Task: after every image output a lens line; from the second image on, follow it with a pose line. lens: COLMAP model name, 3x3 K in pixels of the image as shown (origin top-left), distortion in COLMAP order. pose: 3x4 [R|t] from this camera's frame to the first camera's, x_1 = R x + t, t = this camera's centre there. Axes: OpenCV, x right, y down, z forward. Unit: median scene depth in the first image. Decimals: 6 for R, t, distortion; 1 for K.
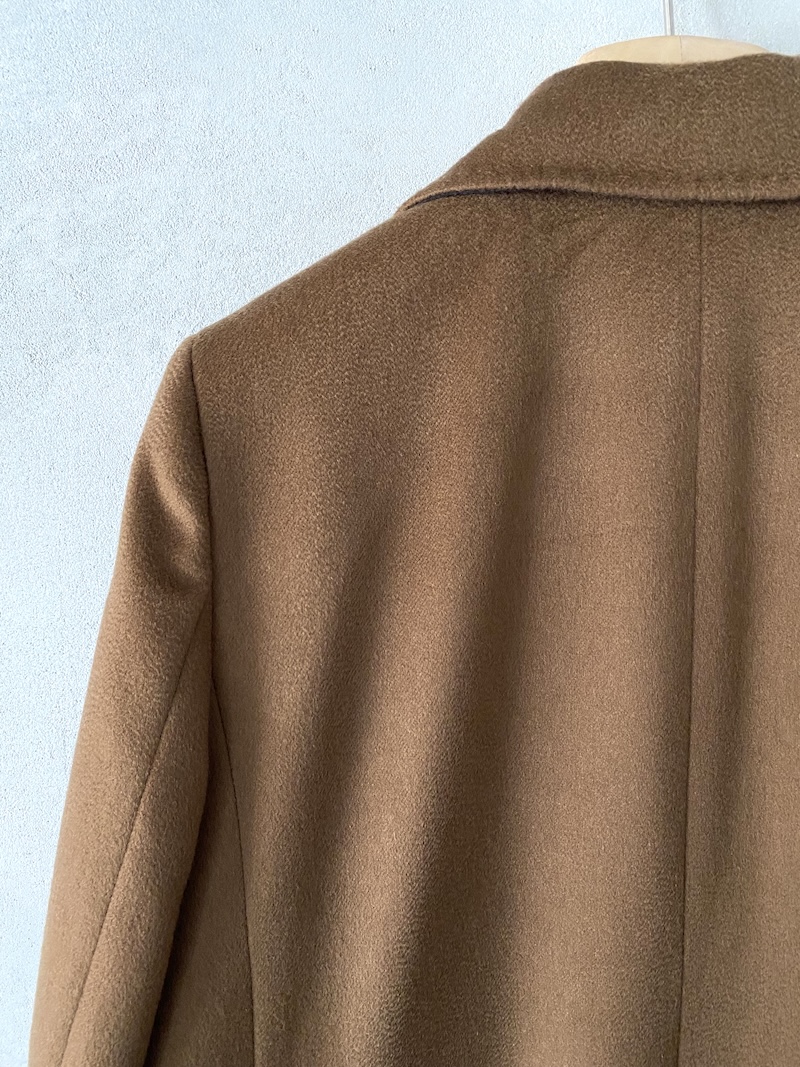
lens RADIAL K [[805.7, 0, 400.0], [0, 805.7, 533.5], [0, 0, 1]] dist [0.021546, -0.033630]
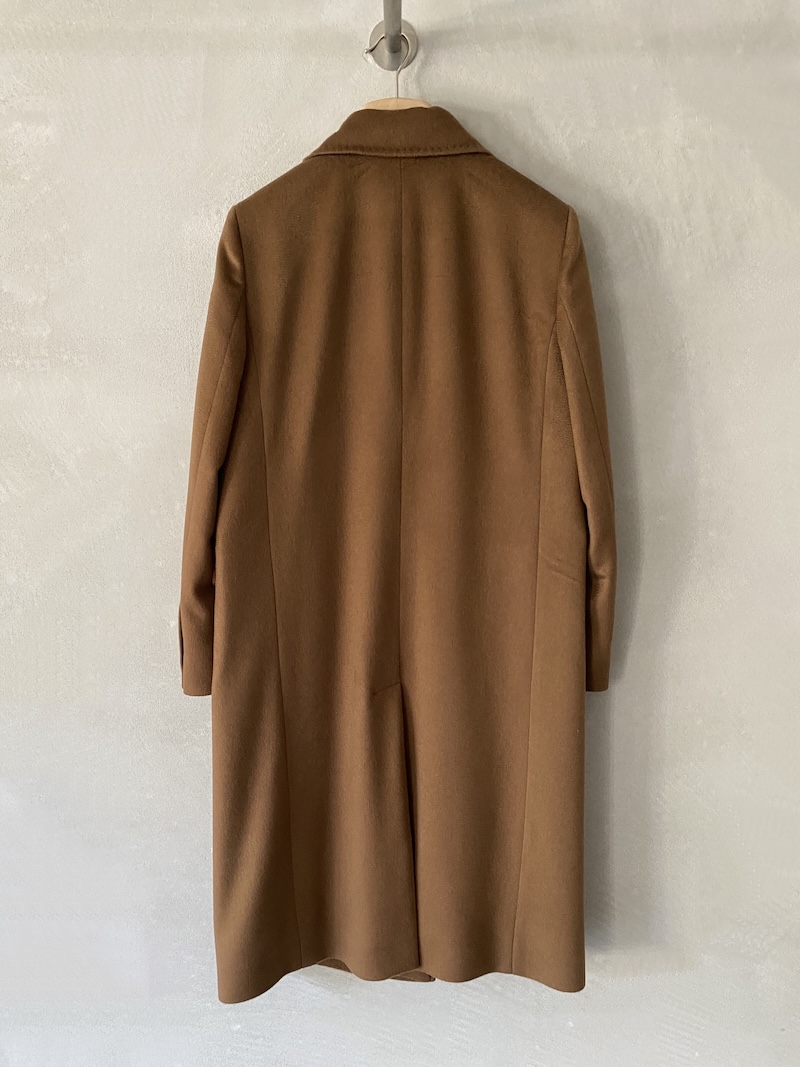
lens RADIAL K [[805.7, 0, 400.0], [0, 805.7, 533.5], [0, 0, 1]] dist [0.021546, -0.033630]
pose [[0.999671, -0.019476, 0.016693, 0.292243], [0.017897, 0.995781, 0.090000, 0.737397], [-0.018375, -0.089672, 0.995802, -2.186966]]
